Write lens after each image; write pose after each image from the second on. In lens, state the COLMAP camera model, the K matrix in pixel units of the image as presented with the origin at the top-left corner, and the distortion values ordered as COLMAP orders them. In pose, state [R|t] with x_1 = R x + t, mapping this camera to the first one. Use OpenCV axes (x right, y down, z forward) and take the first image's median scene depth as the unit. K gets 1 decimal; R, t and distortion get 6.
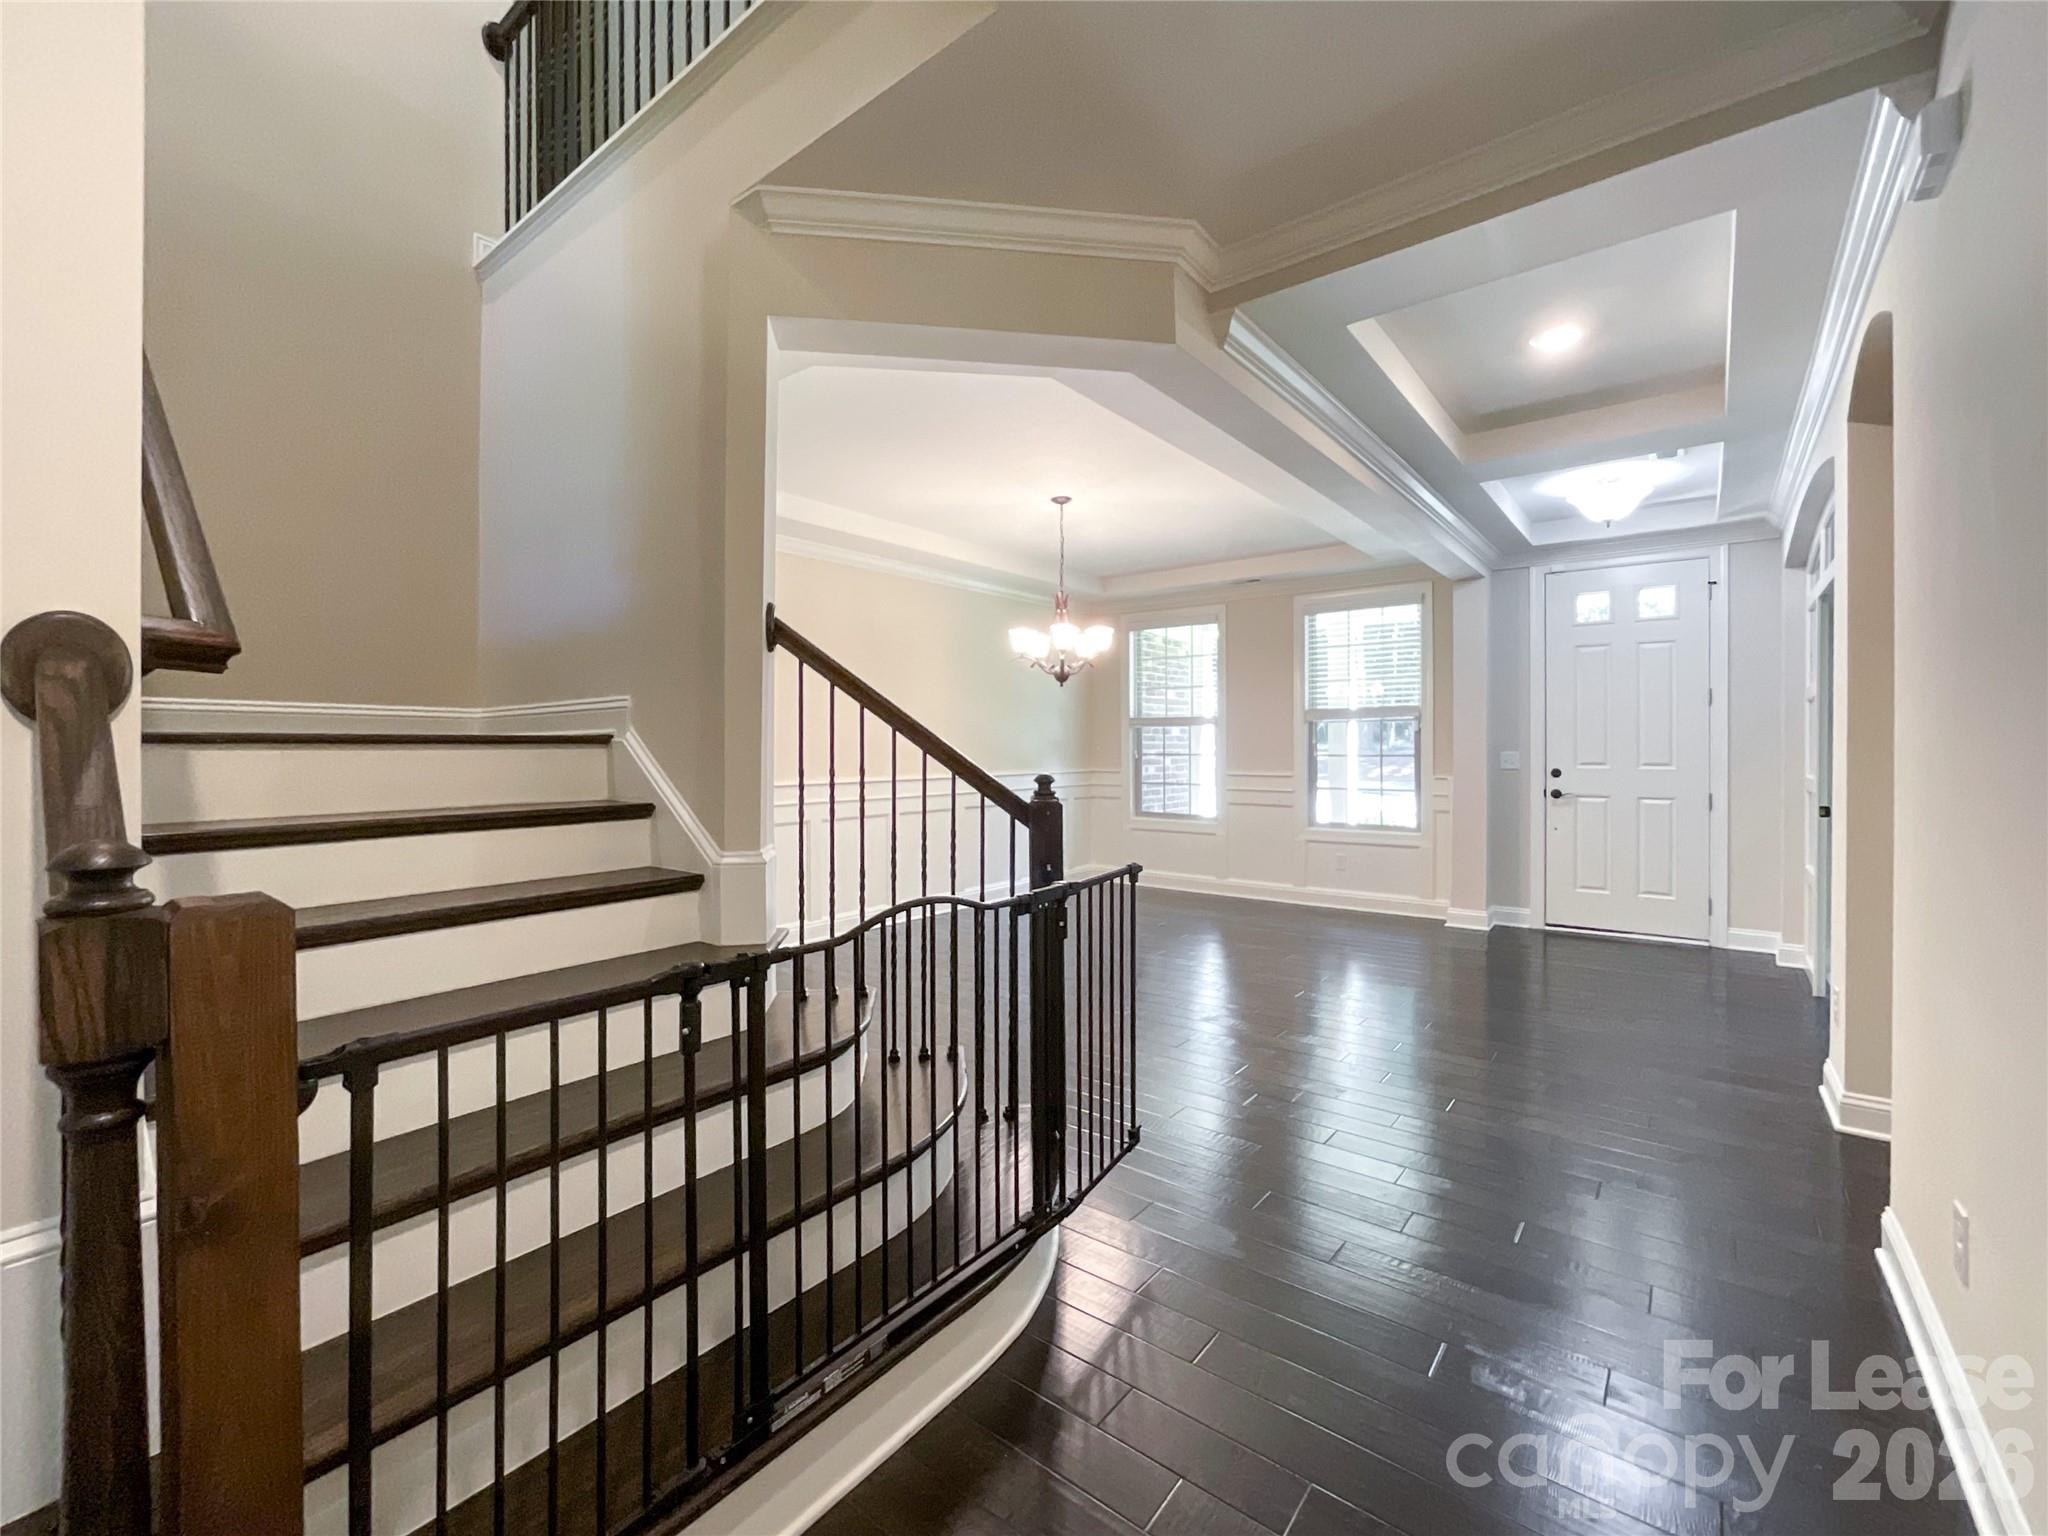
lens RADIAL K [[851.5, 0, 1035.6], [0, 851.5, 749.9], [0, 0, 1]] dist [-0.019019, 0.005730]
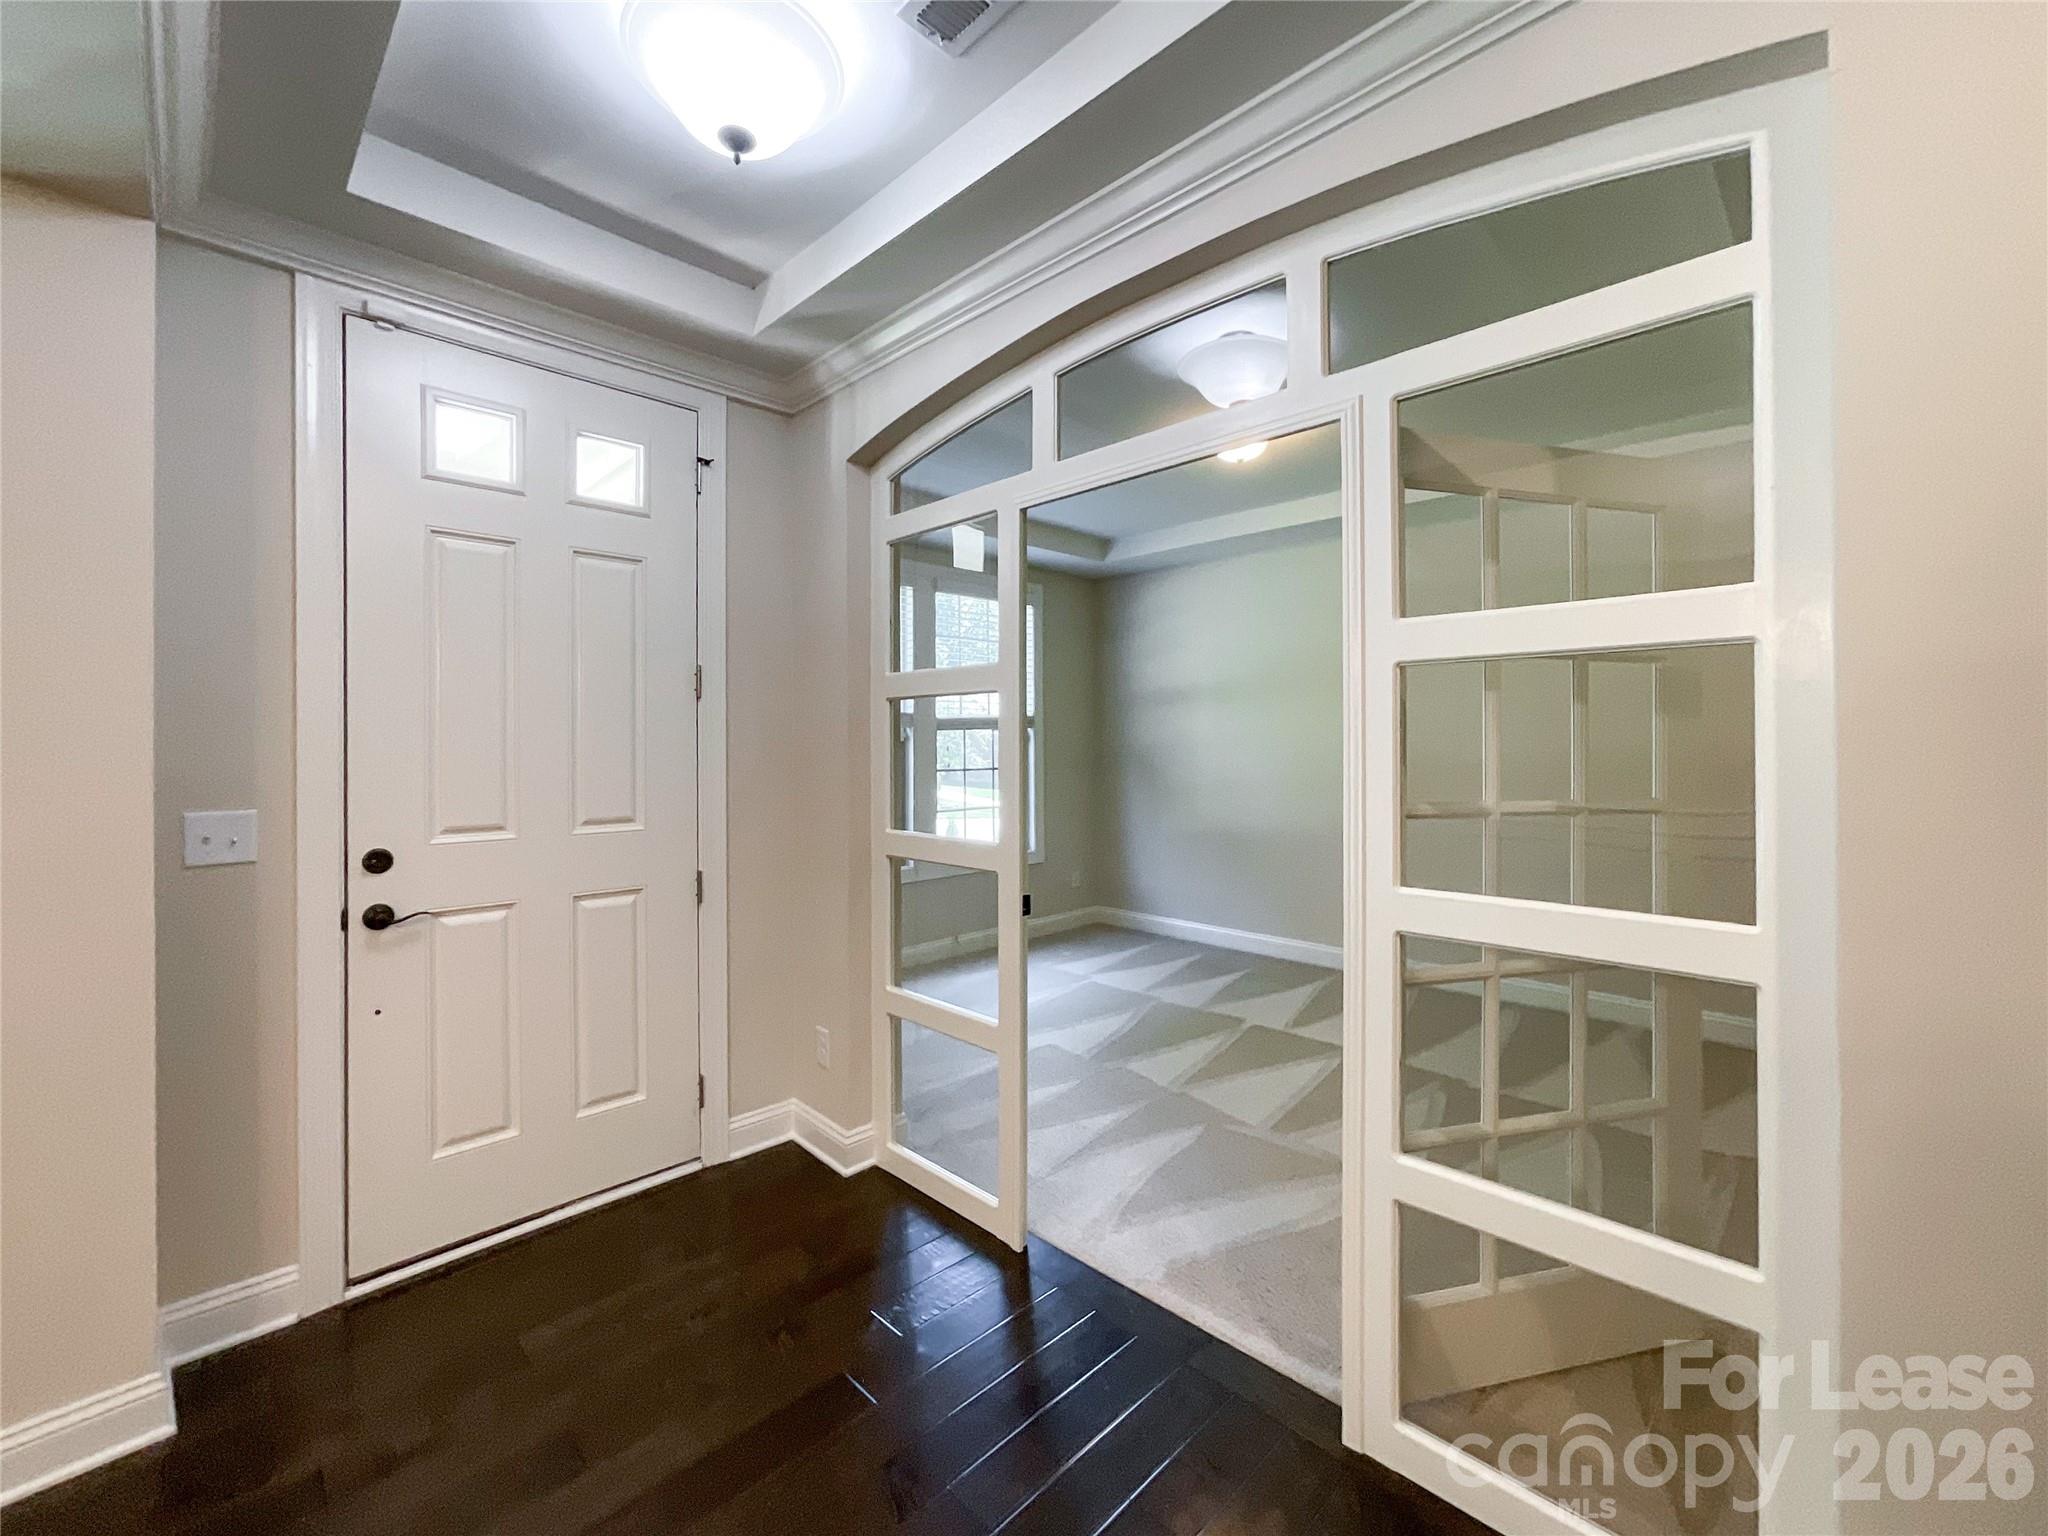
lens RADIAL K [[851.5, 0, 1021.4], [0, 851.5, 742.2], [0, 0, 1]] dist [-0.019019, 0.005730]
pose [[0.127120, 0.001735, 0.991886, 0.284815], [0.007901, 0.999965, -0.002762, -0.021613], [-0.991856, 0.008188, 0.127102, 0.671427]]
